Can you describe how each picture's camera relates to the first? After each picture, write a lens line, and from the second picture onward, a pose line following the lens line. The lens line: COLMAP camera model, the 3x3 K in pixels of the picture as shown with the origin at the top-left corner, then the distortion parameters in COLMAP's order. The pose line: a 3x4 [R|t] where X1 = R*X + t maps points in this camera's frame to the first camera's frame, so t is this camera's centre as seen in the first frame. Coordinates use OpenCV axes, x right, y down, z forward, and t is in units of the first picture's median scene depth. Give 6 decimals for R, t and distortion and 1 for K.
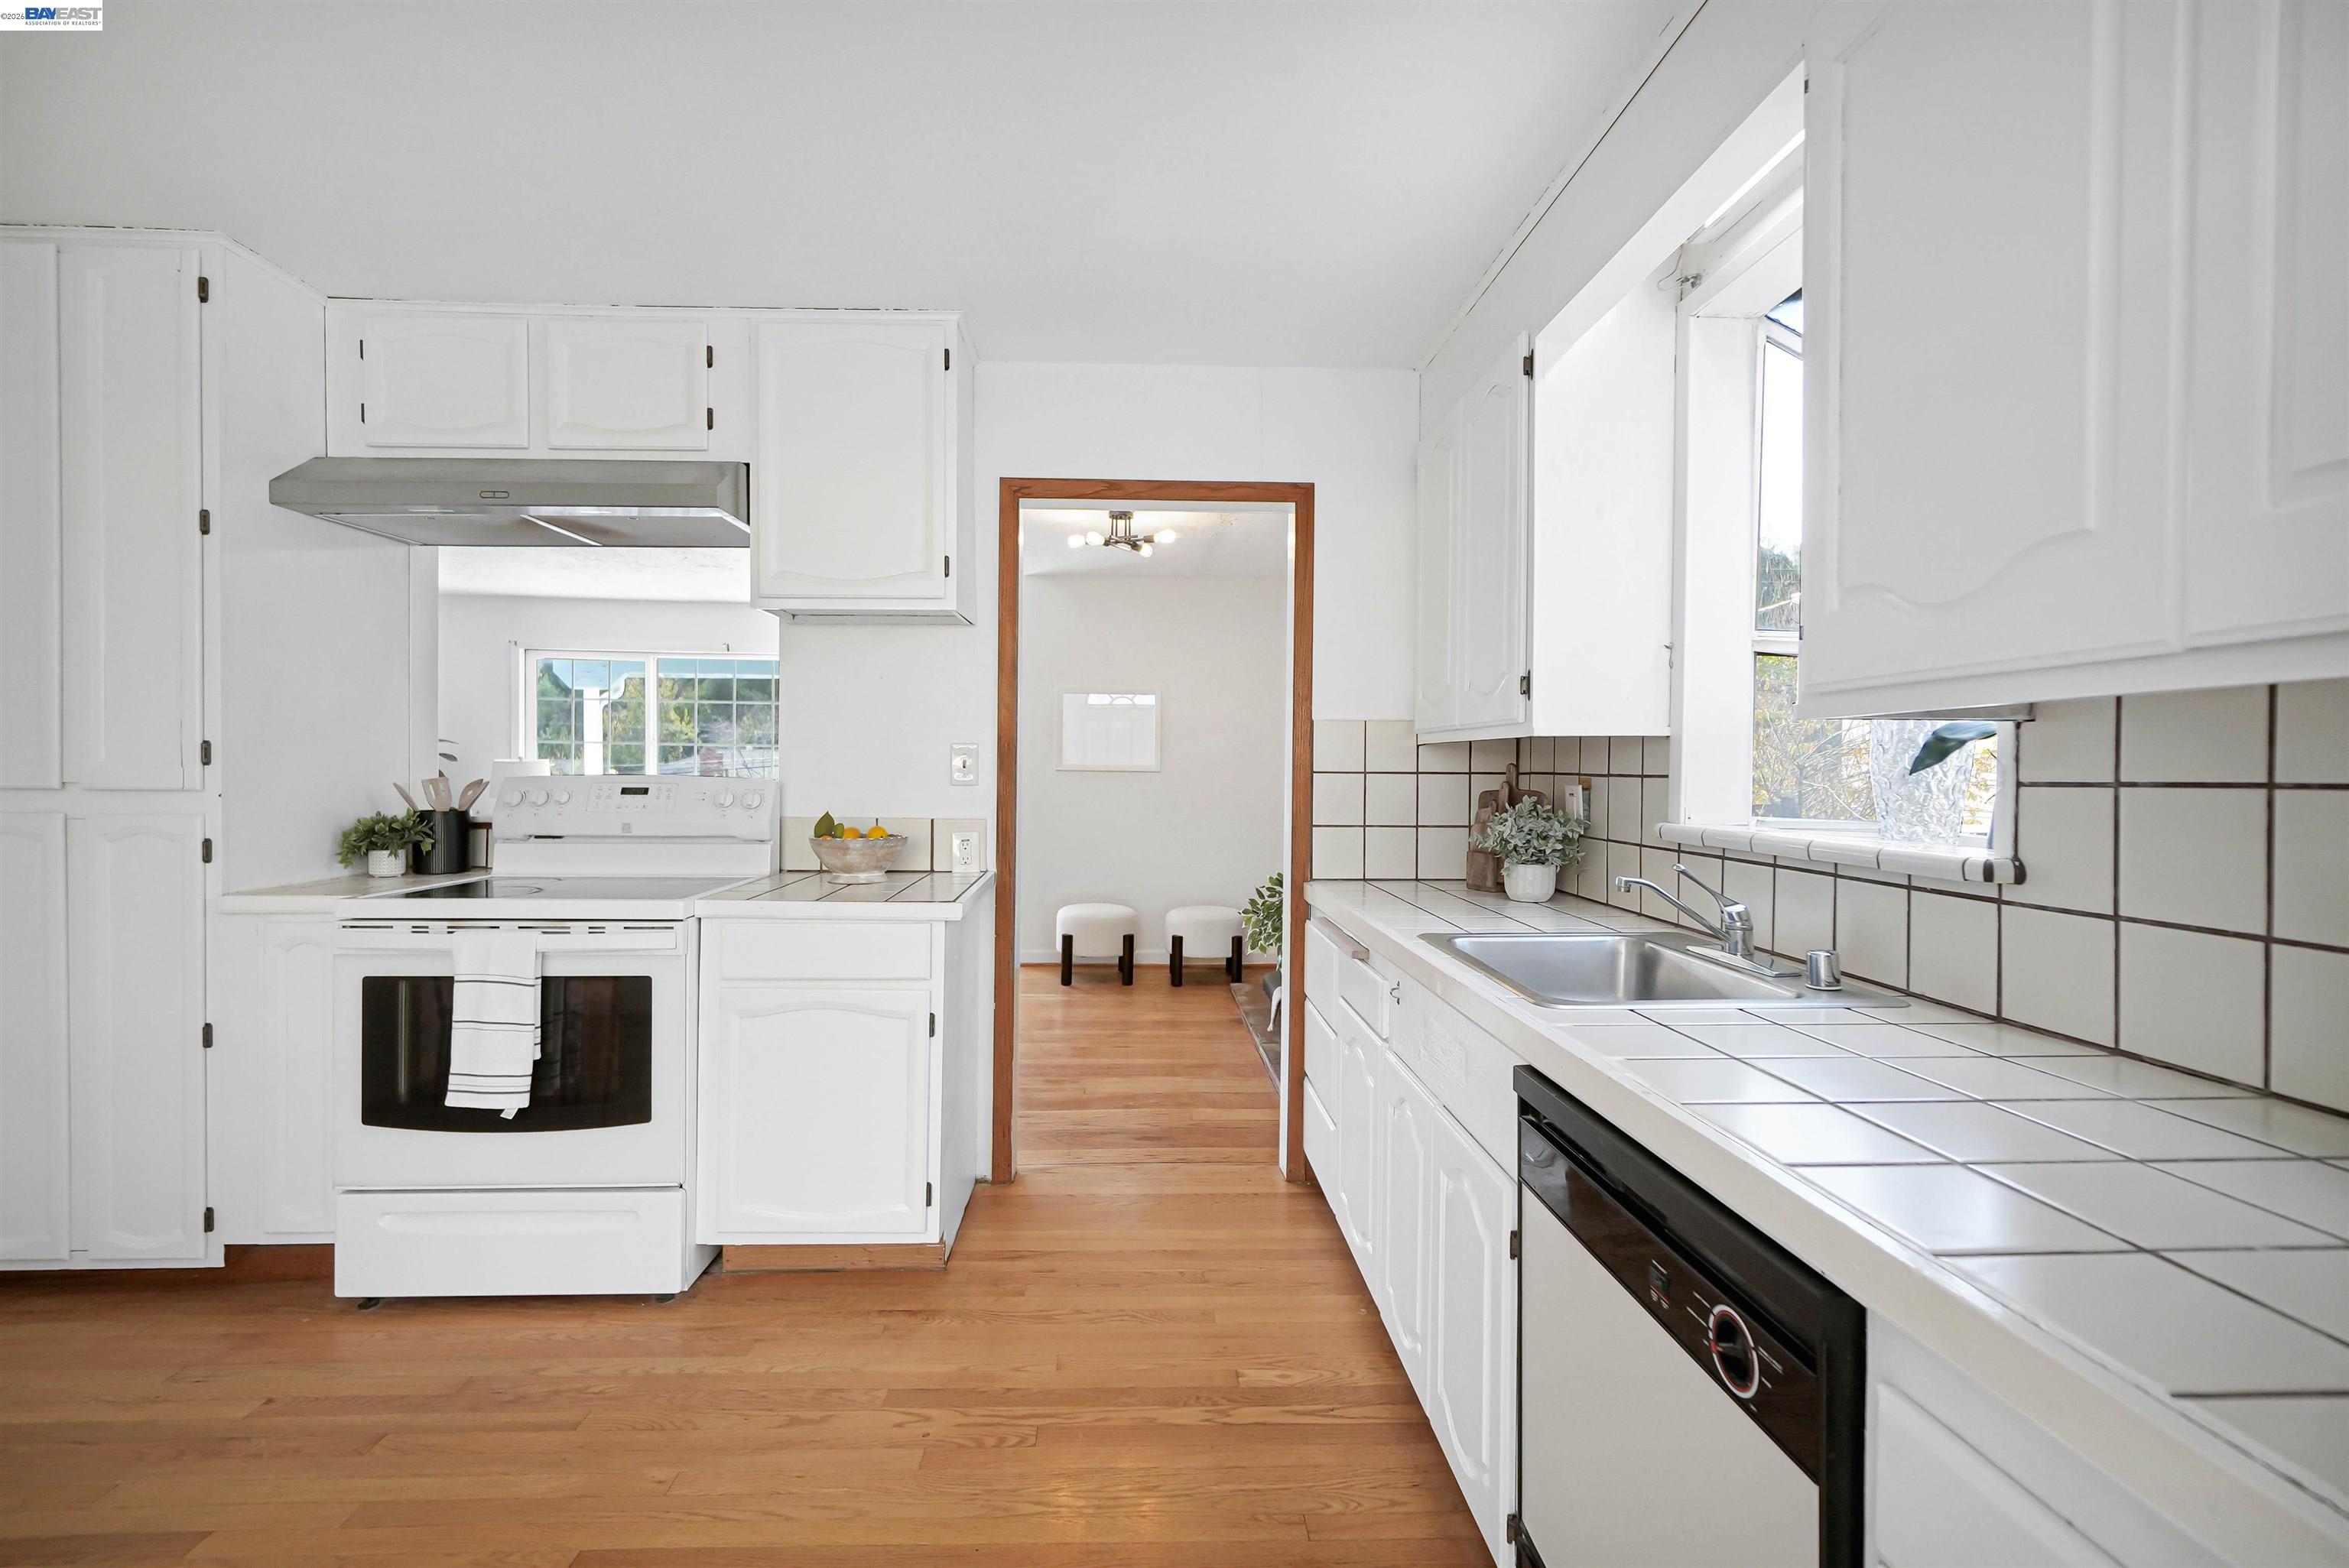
lens RADIAL K [[1019.2, 0, 1167.3], [0, 1019.2, 775.7], [0, 0, 1]] dist [-0.010804, 0.005156]
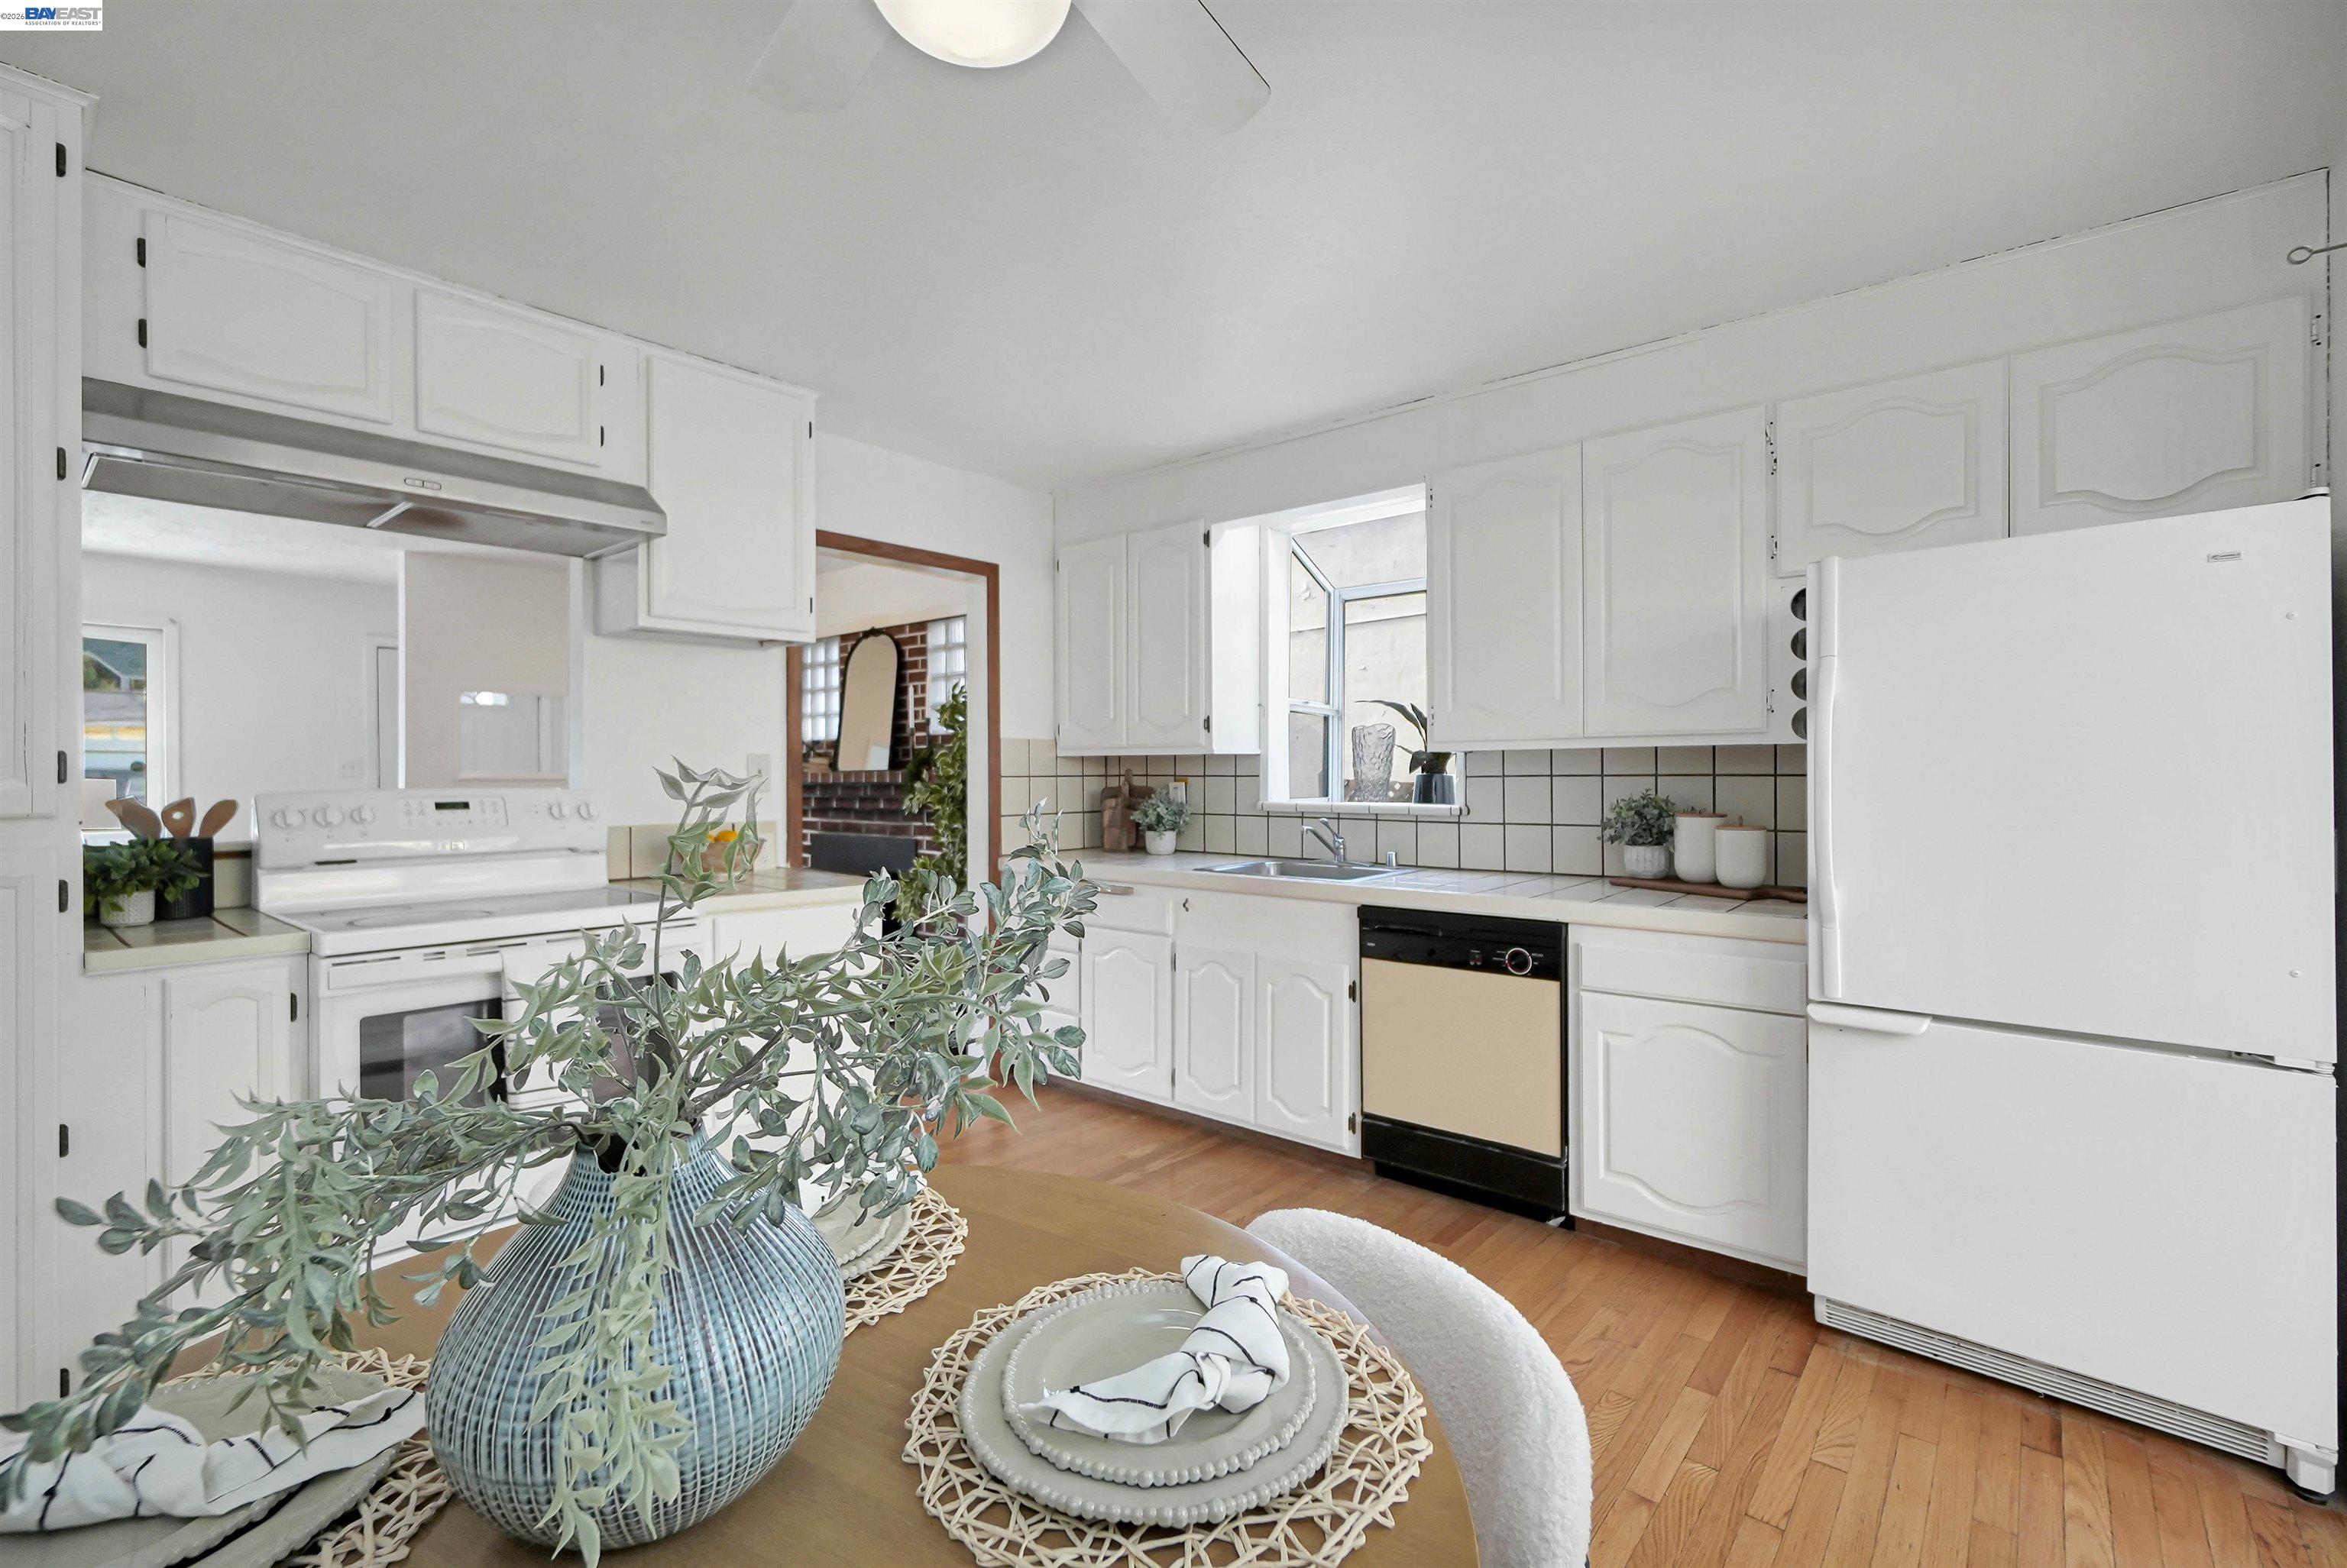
lens RADIAL K [[1060.0, 0, 1149.0], [0, 1060.0, 769.3], [0, 0, 1]] dist [0.003701, -0.000229]
pose [[0.680018, -0.006485, 0.733167, -0.838680], [0.013091, 0.999909, -0.003298, -0.006377], [-0.733079, 0.011841, 0.680041, -0.121664]]
